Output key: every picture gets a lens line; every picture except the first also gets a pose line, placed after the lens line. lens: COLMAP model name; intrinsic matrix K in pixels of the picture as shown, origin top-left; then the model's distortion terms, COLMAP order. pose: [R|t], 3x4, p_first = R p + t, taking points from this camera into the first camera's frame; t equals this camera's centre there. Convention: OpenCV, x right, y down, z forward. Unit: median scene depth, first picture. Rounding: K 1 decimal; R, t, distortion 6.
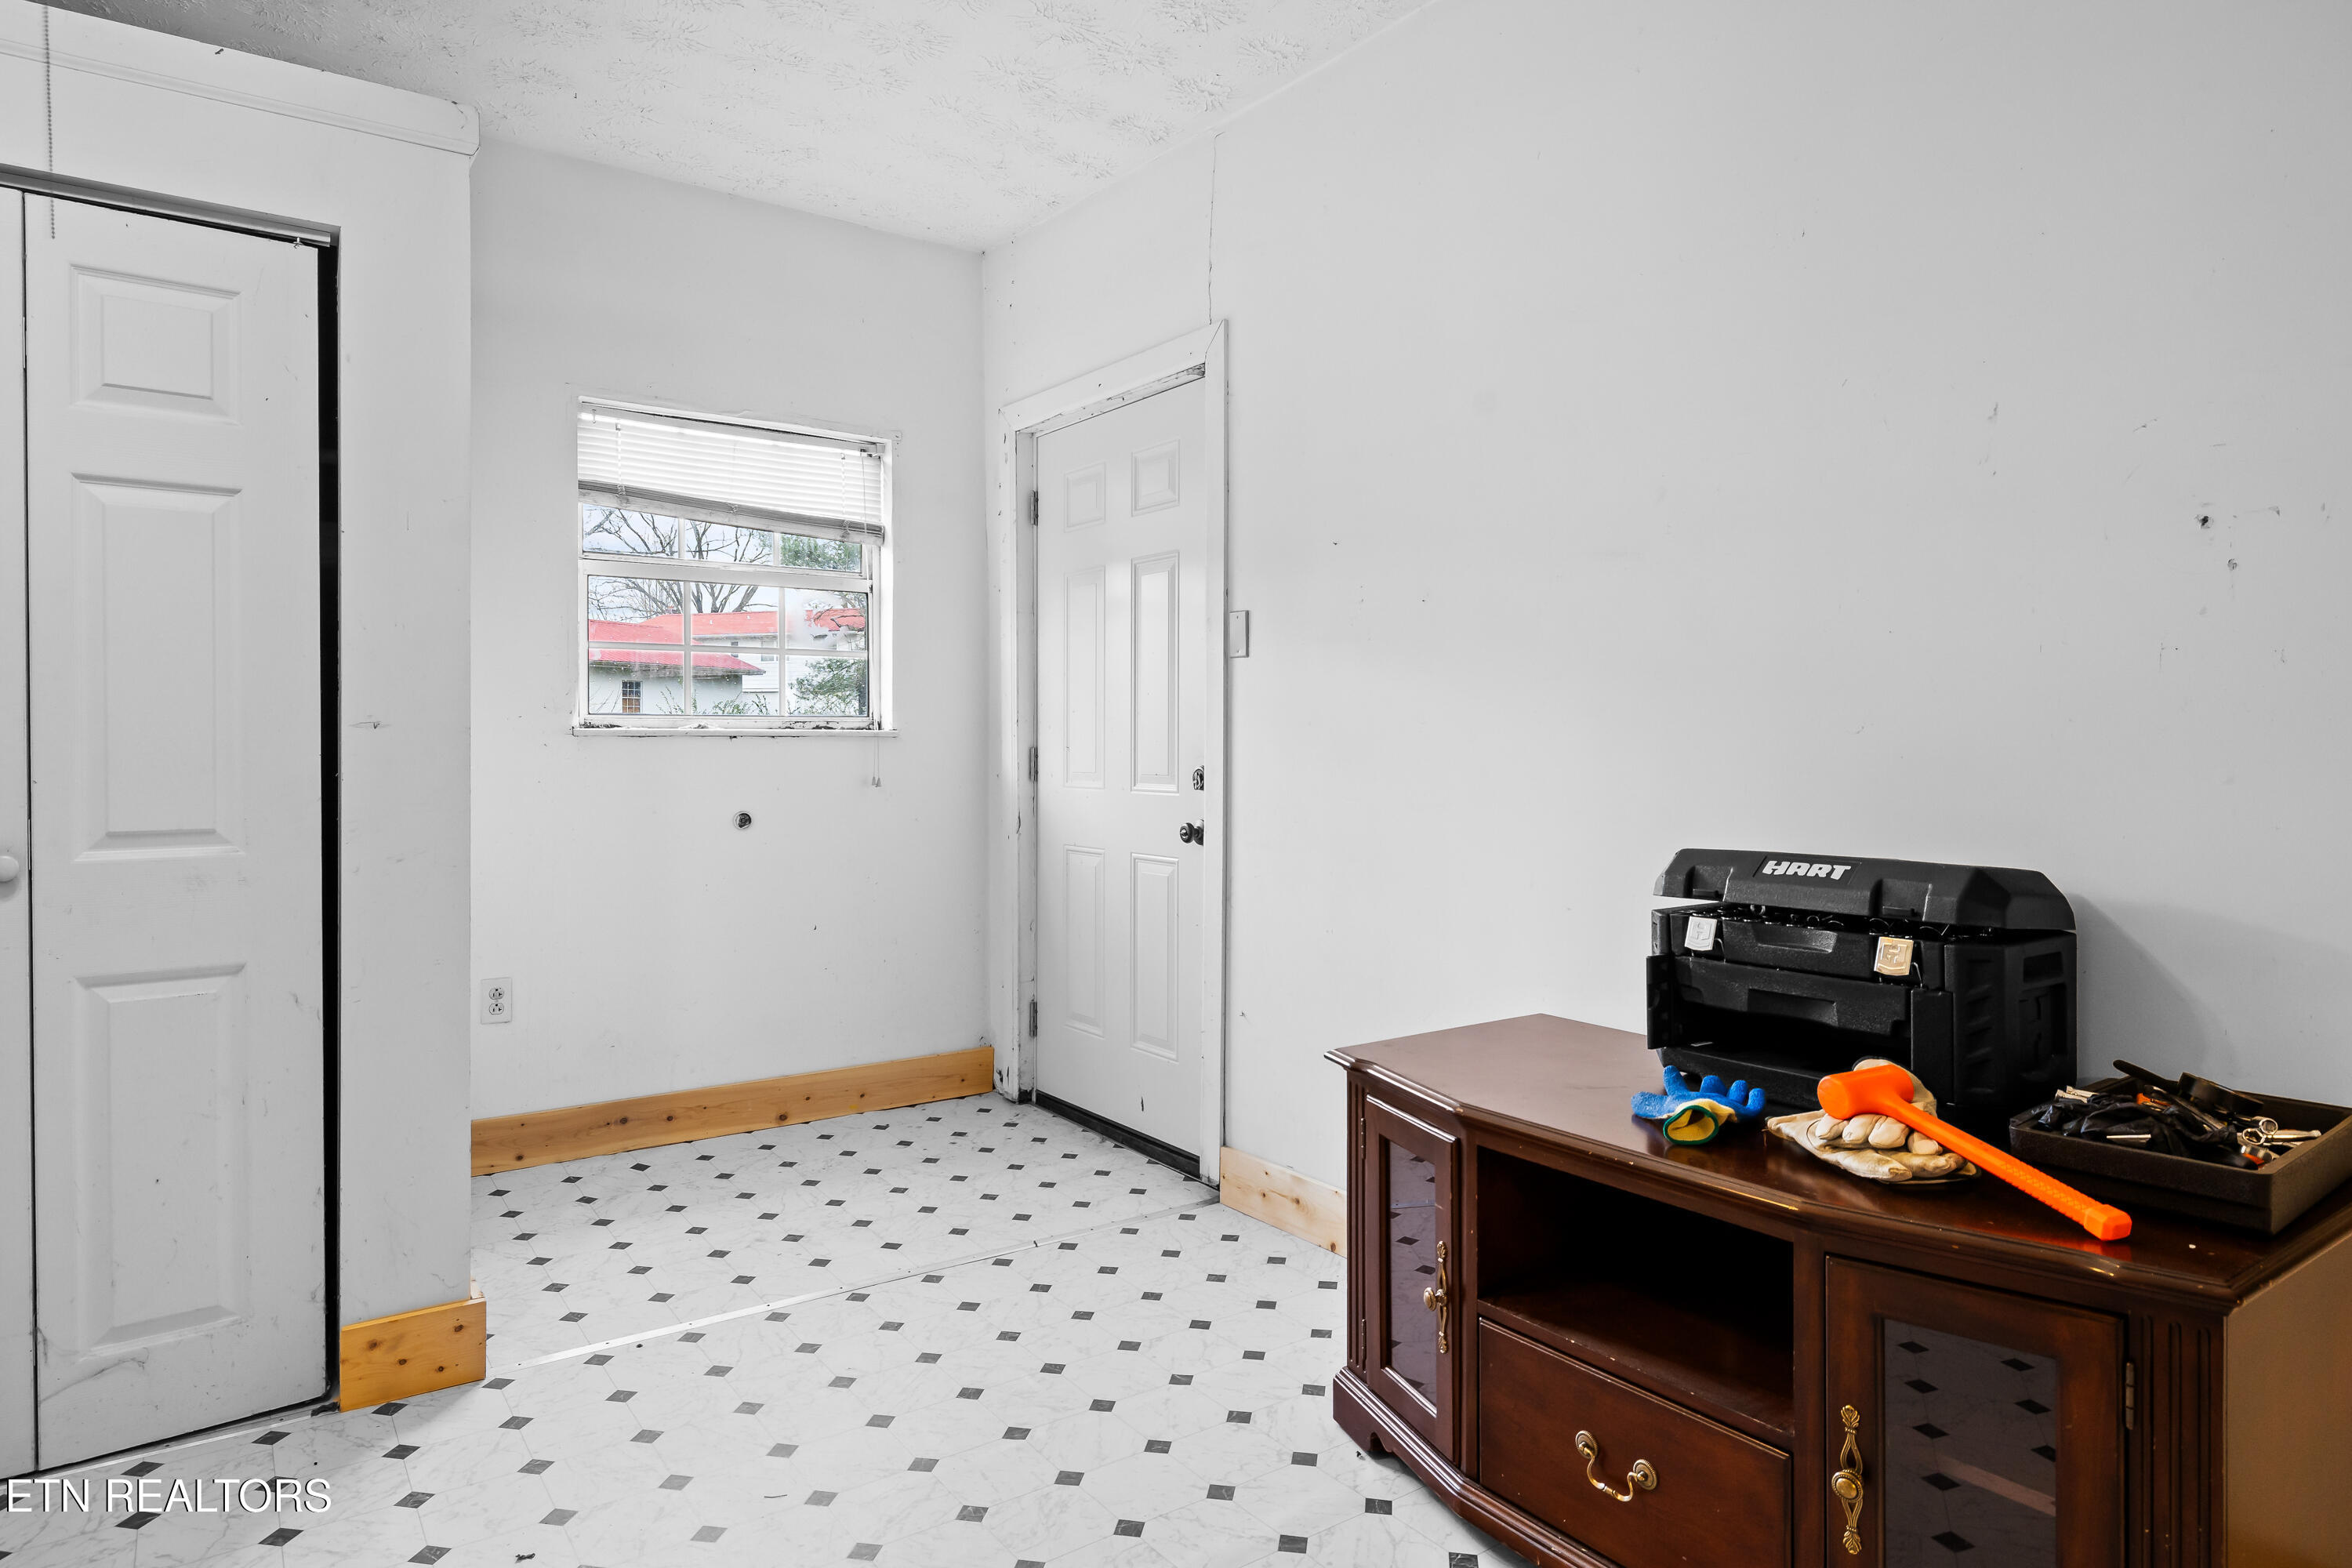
lens RADIAL K [[1358.5, 0, 1160.7], [0, 1358.5, 770.8], [0, 0, 1]] dist [-0.006111, -0.000765]
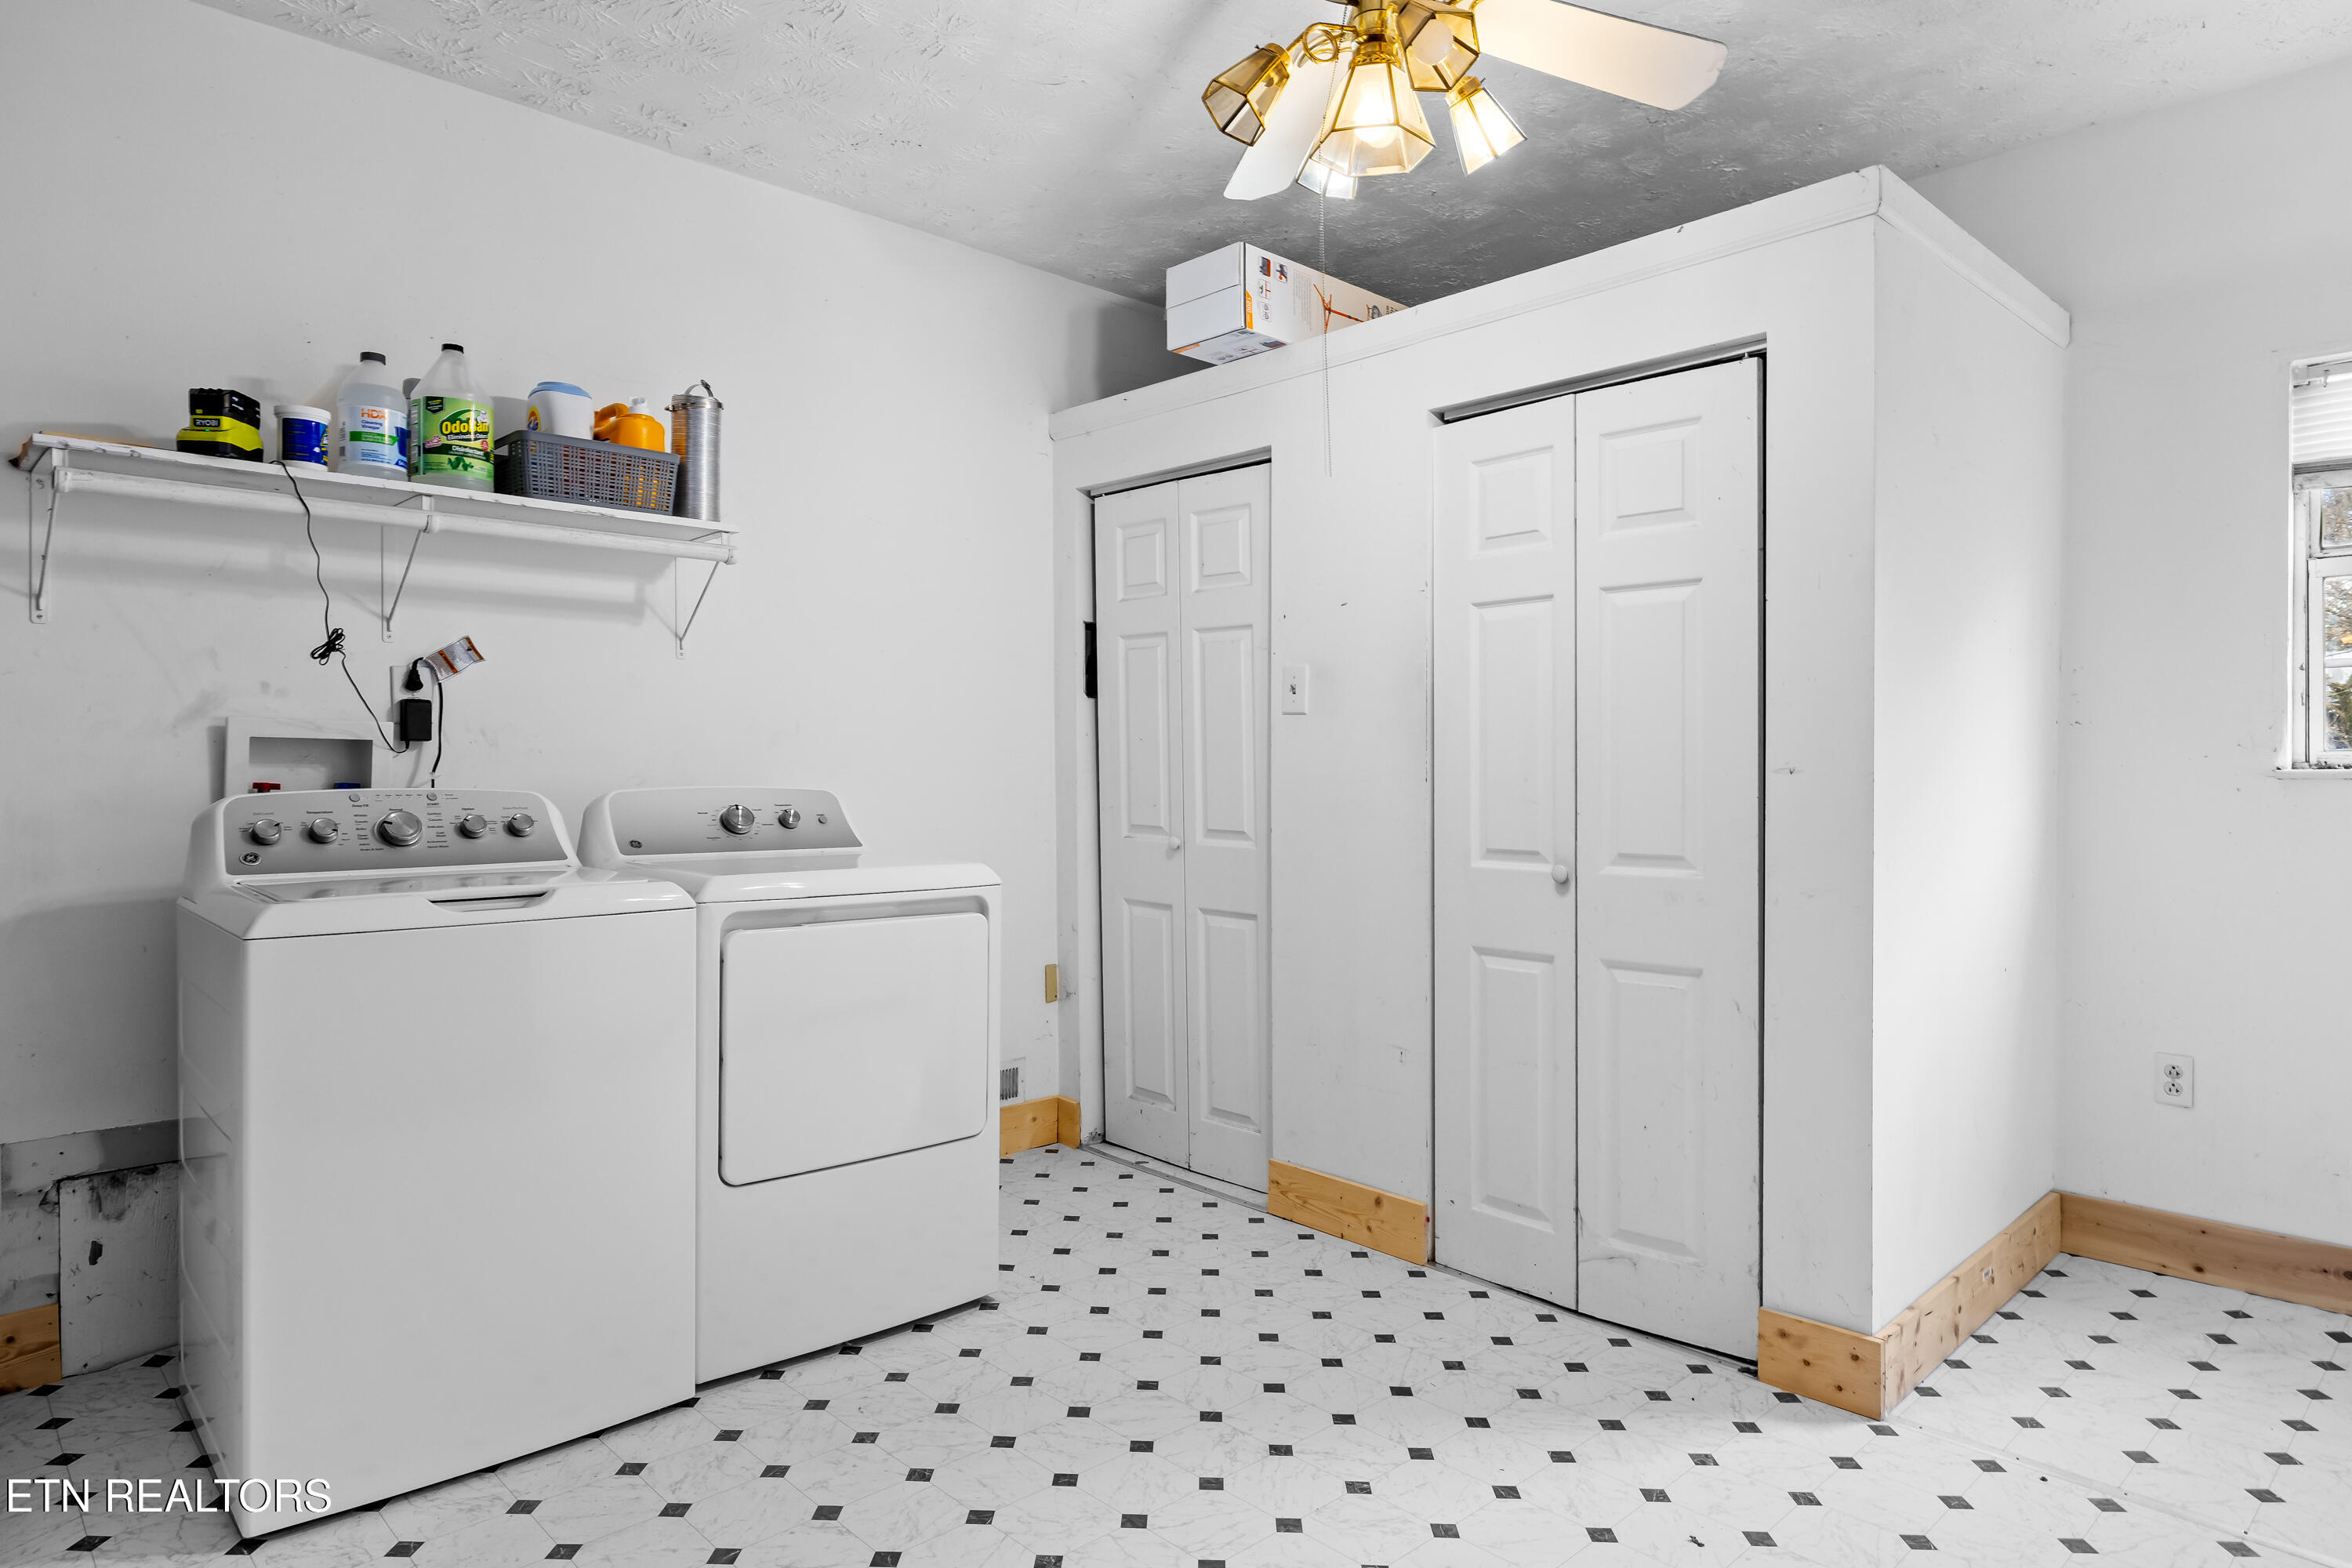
lens RADIAL K [[1358.5, 0, 1157.2], [0, 1358.5, 786.0], [0, 0, 1]] dist [-0.006111, -0.000765]
pose [[0.130106, 0.004133, -0.991492, 0.457462], [-0.022860, 0.999738, 0.001168, -0.010826], [0.991237, 0.022514, 0.130166, 0.355513]]
